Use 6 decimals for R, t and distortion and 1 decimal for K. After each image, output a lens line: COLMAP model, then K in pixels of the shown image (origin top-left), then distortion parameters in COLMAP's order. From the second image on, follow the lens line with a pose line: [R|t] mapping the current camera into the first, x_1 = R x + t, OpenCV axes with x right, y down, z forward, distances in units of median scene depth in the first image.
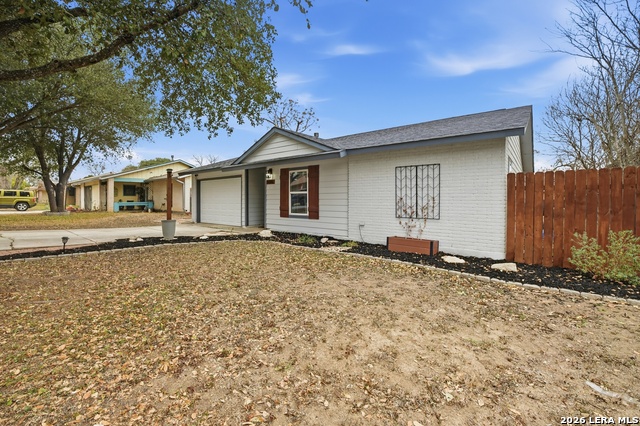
lens RADIAL K [[249.5, 0, 321.7], [0, 249.5, 209.7], [0, 0, 1]] dist [-0.003664, -0.000141]
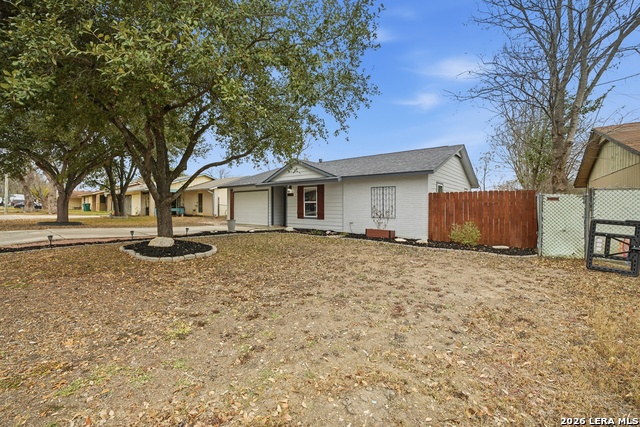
lens RADIAL K [[249.5, 0, 317.5], [0, 249.5, 210.0], [0, 0, 1]] dist [-0.003664, -0.000141]
pose [[0.999999, -0.001291, -0.001029, -0.050479], [0.001267, 0.999742, -0.022698, 0.013686], [0.001058, 0.022697, 0.999742, -0.542064]]
